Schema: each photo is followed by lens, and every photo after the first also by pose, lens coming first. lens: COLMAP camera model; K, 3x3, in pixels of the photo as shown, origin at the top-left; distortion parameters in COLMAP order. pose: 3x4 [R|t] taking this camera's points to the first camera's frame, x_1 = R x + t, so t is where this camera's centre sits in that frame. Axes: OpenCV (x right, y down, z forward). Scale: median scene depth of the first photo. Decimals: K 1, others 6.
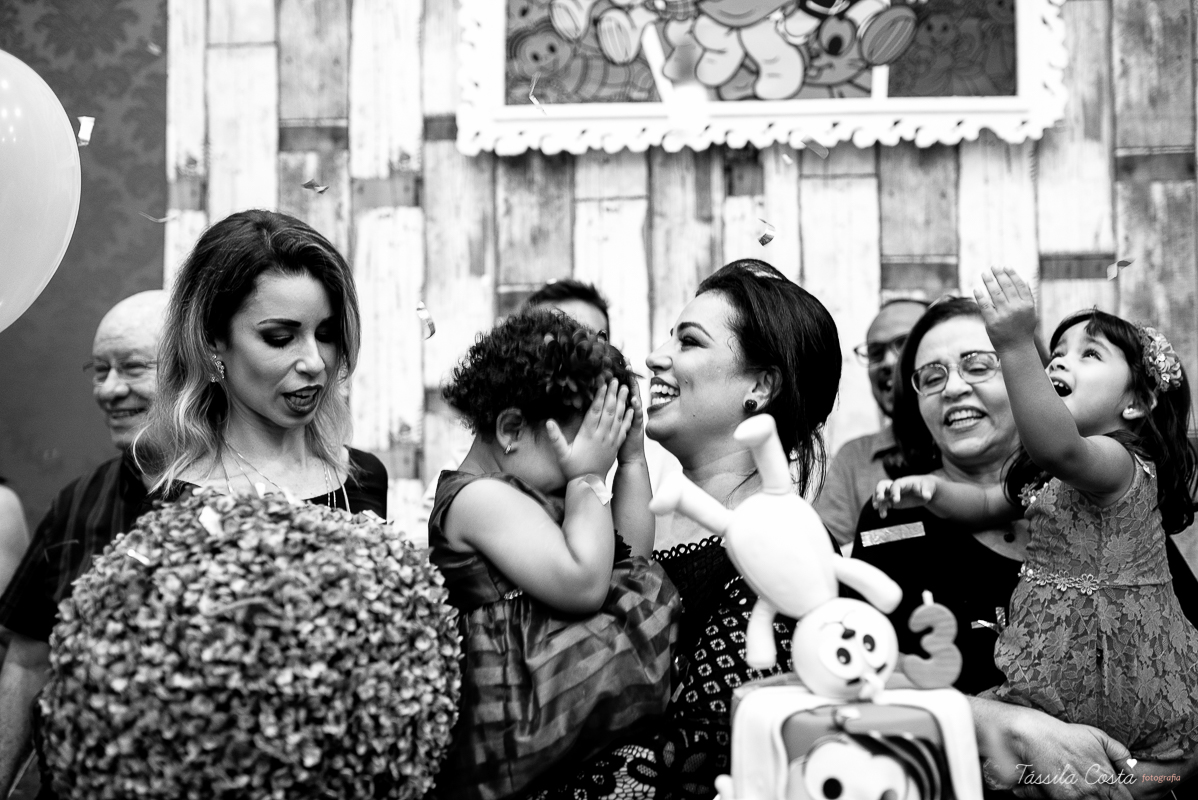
lens RADIAL K [[1164.9, 0, 601.8], [0, 1164.9, 395.2], [0, 0, 1]] dist [-0.031488, 0.000000]
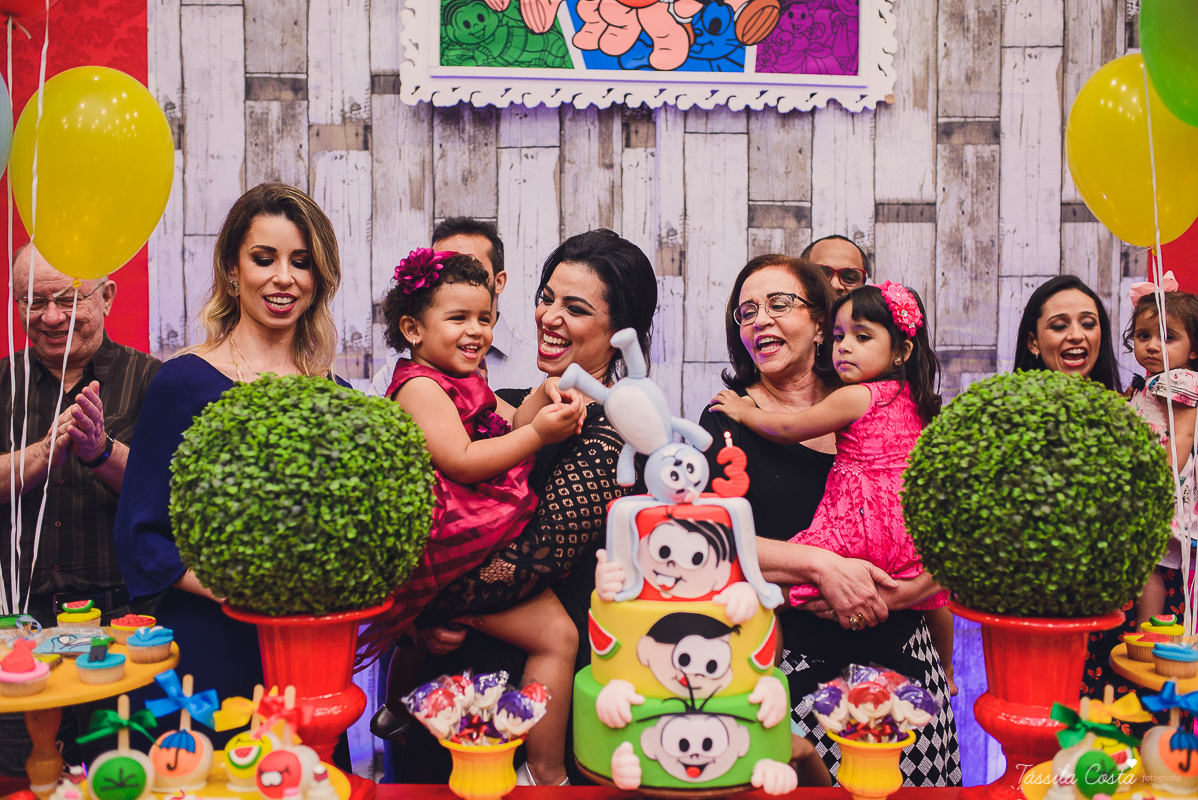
lens RADIAL K [[1164.9, 0, 601.2], [0, 1164.9, 397.0], [0, 0, 1]] dist [-0.031488, 0.000000]
pose [[0.997080, 0.006617, 0.076075, -0.020658], [-0.012510, 0.996934, 0.077243, -0.012439], [-0.075331, -0.077969, 0.994106, -0.590589]]
